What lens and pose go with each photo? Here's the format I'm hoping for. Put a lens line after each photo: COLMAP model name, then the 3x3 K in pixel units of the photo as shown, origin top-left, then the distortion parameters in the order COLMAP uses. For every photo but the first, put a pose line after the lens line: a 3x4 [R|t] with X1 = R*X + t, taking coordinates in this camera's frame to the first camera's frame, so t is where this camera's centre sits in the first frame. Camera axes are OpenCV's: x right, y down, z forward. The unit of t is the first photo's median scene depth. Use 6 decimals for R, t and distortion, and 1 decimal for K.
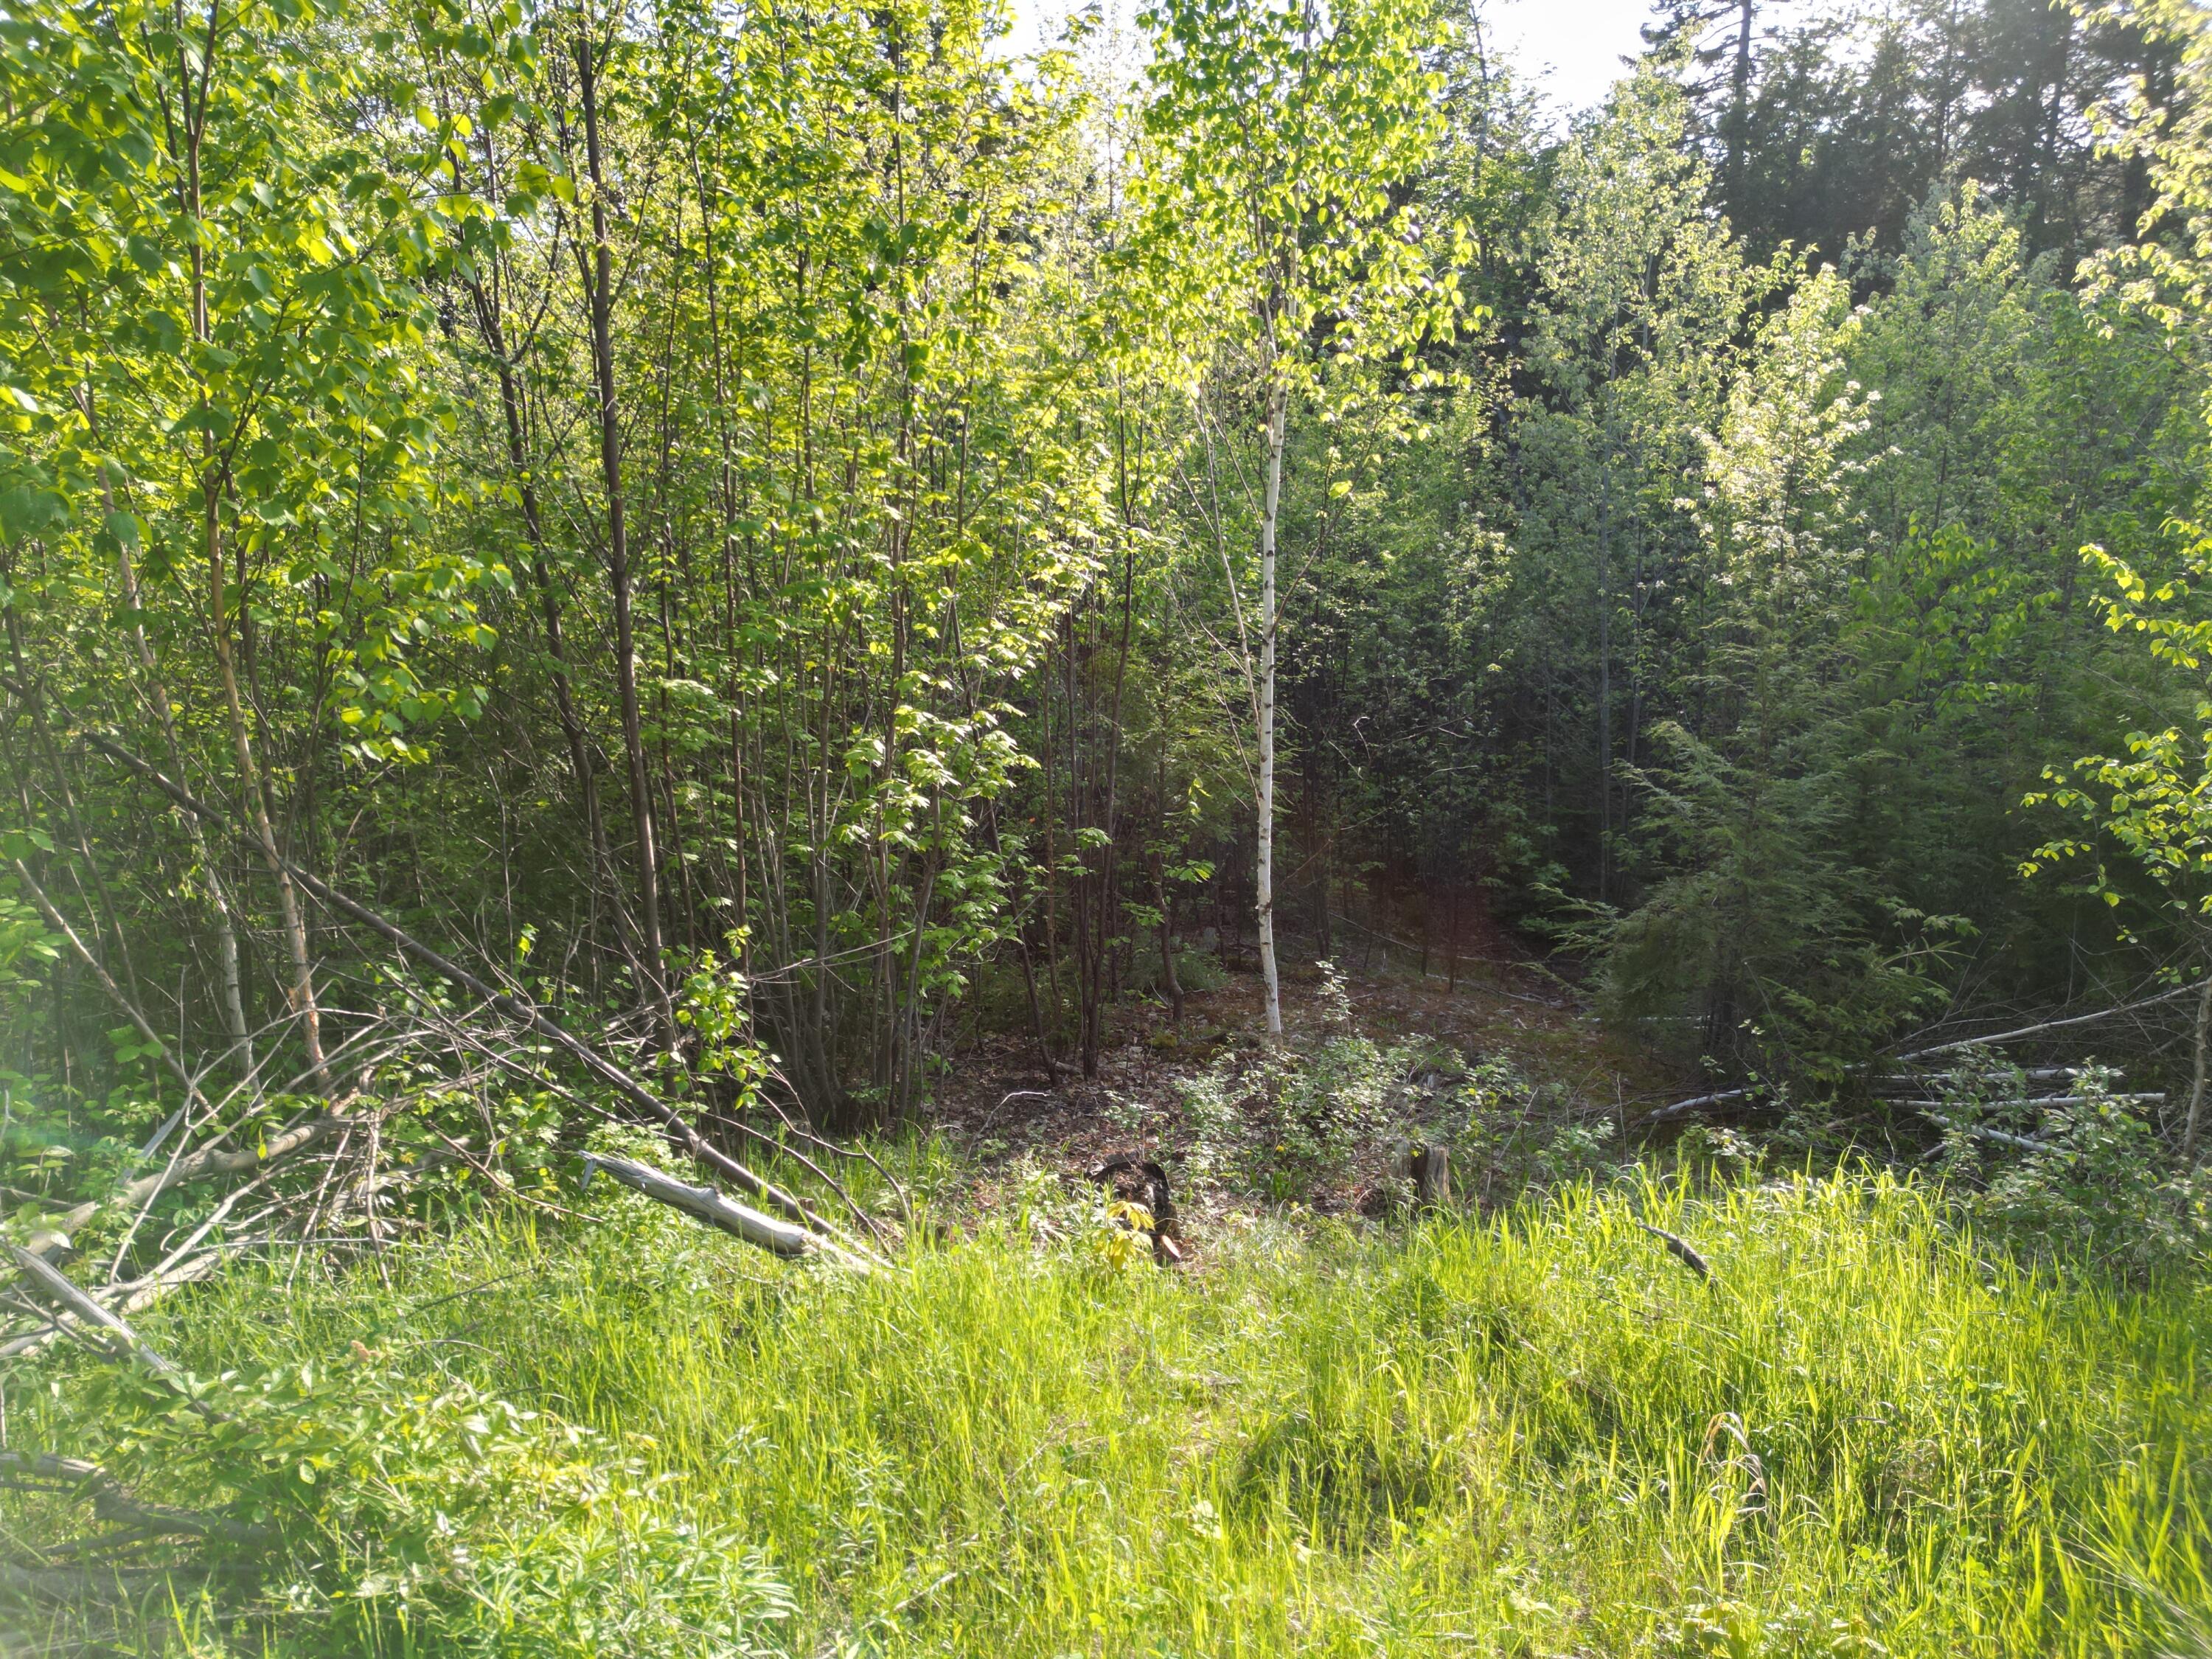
lens RADIAL K [[1554.4, 0, 1107.4], [0, 1554.4, 831.6], [0, 0, 1]] dist [0.008414, 0.001904]
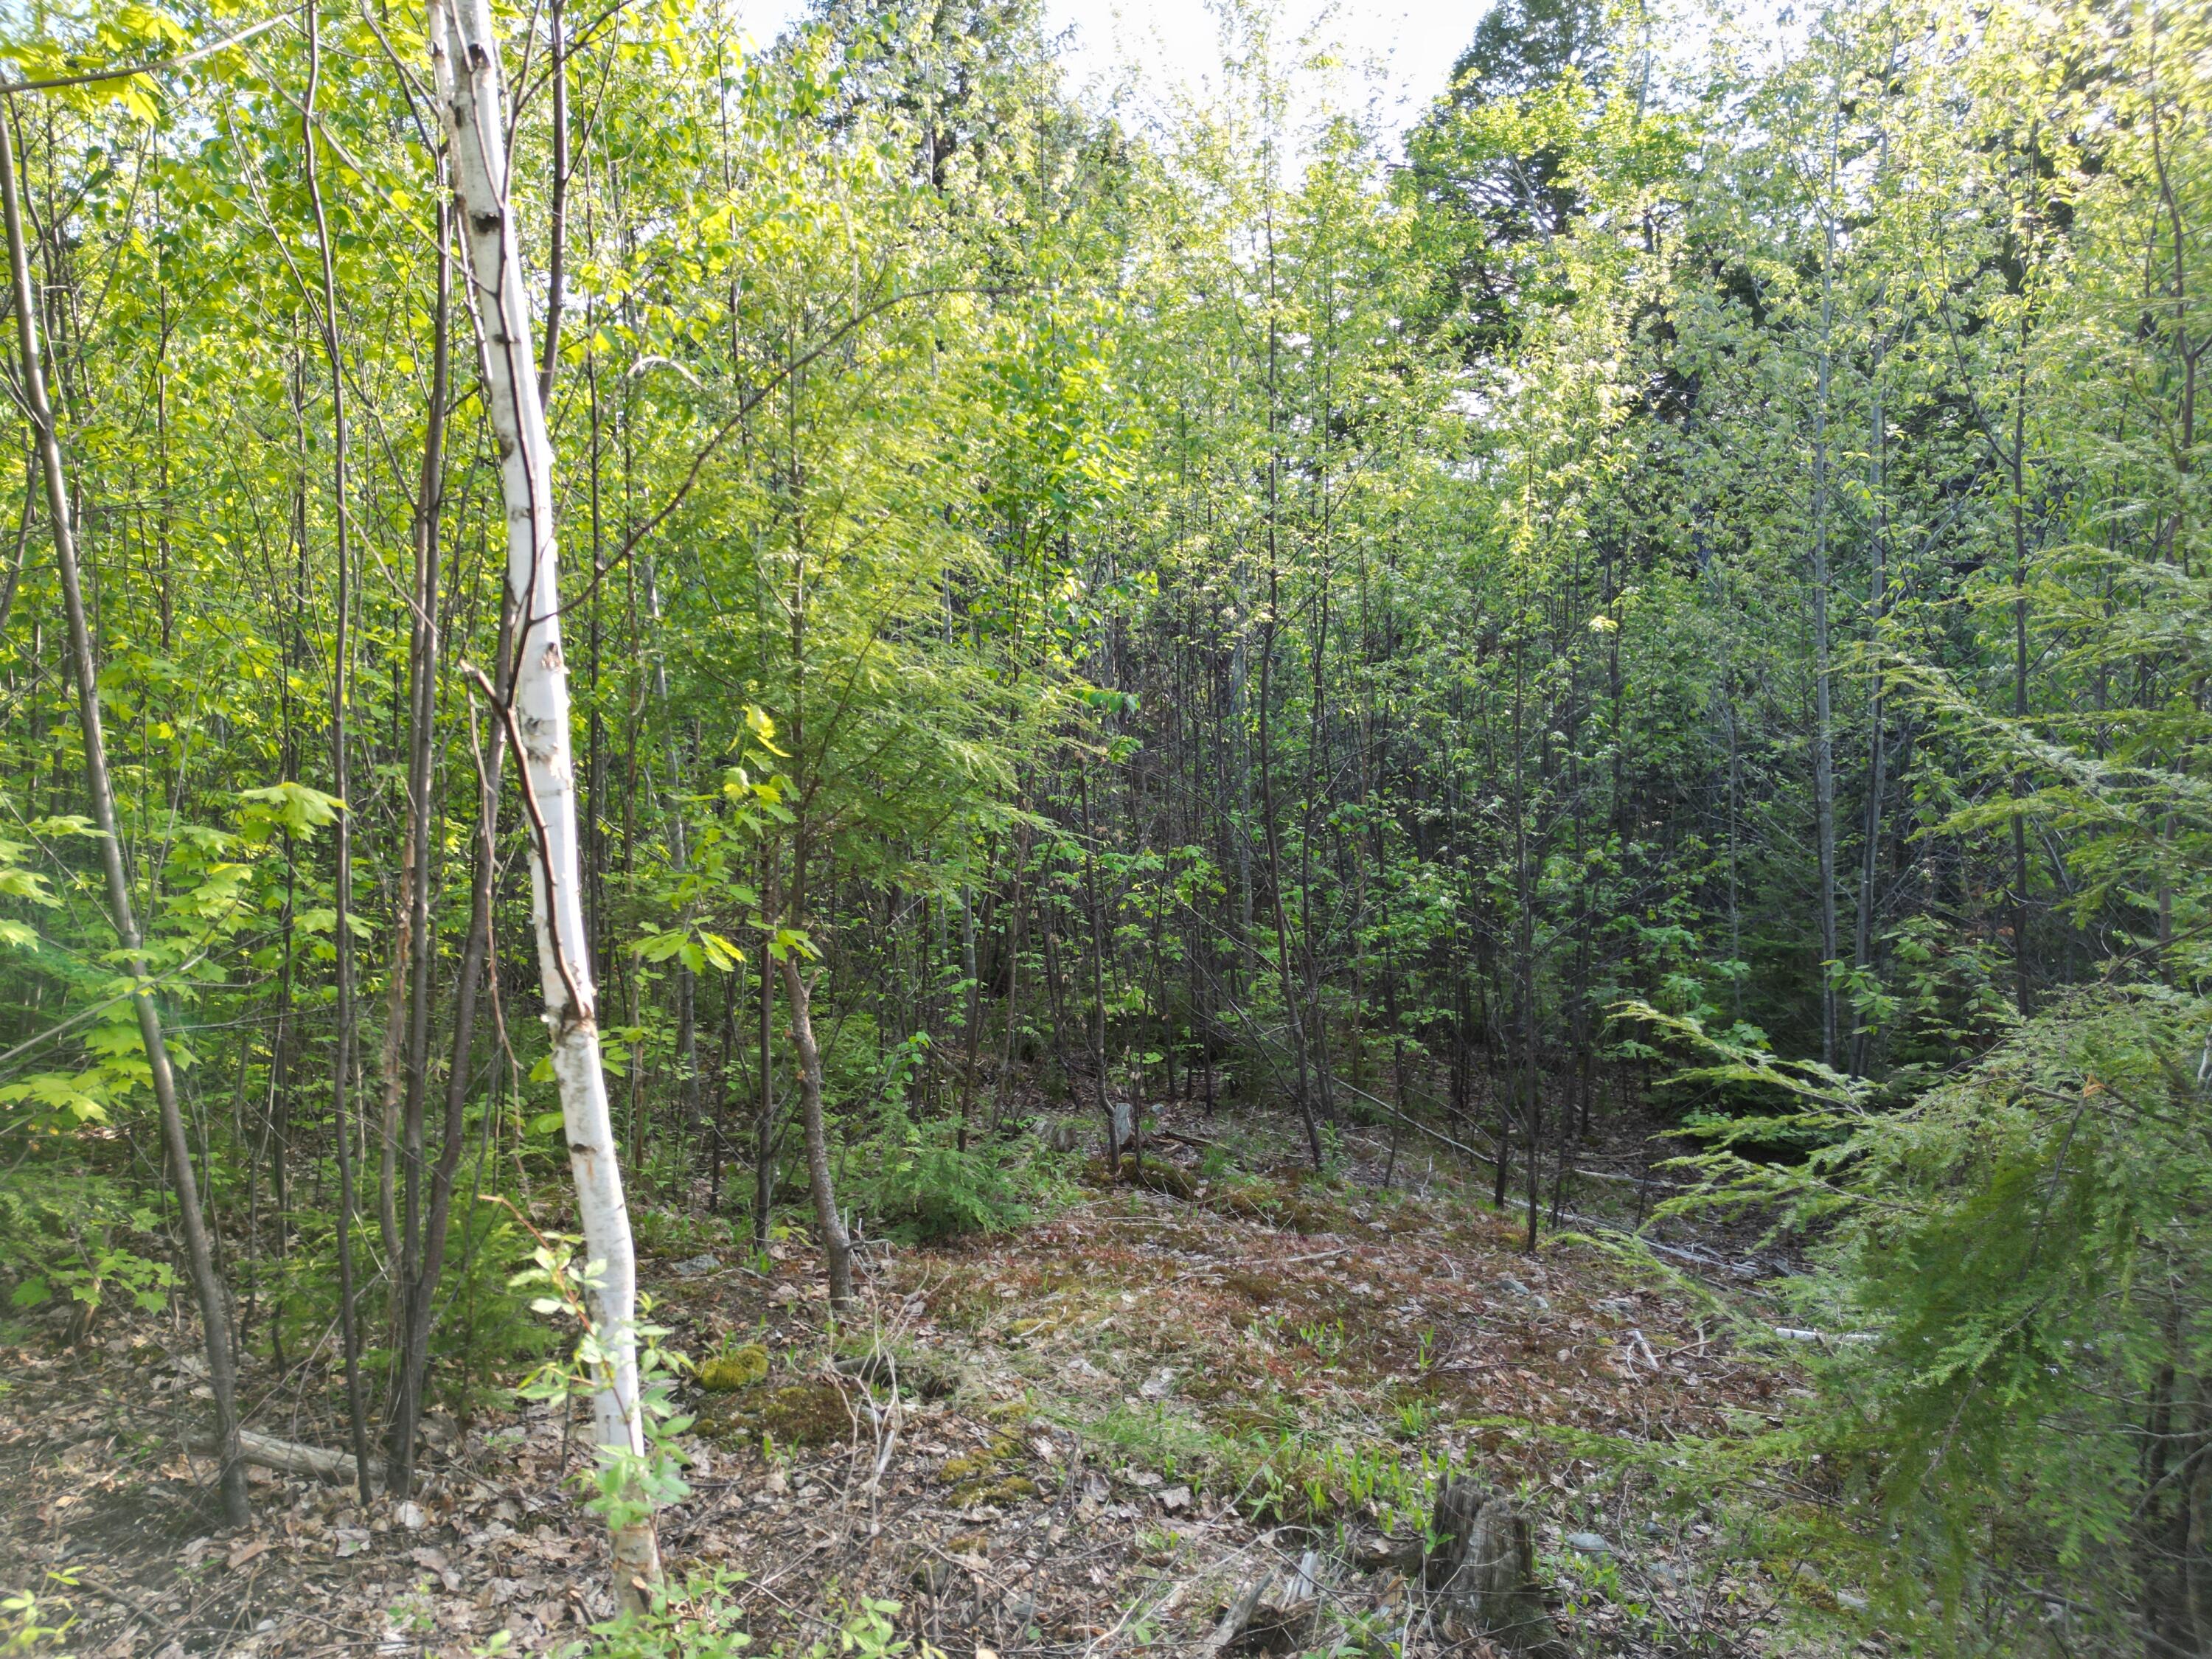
lens RADIAL K [[1554.4, 0, 1111.9], [0, 1554.4, 823.9], [0, 0, 1]] dist [0.008414, 0.001904]
pose [[0.992205, 0.021147, -0.122809, 0.204585], [-0.035215, 0.992909, -0.113538, 0.037615], [0.119537, 0.116978, 0.985914, 0.638803]]
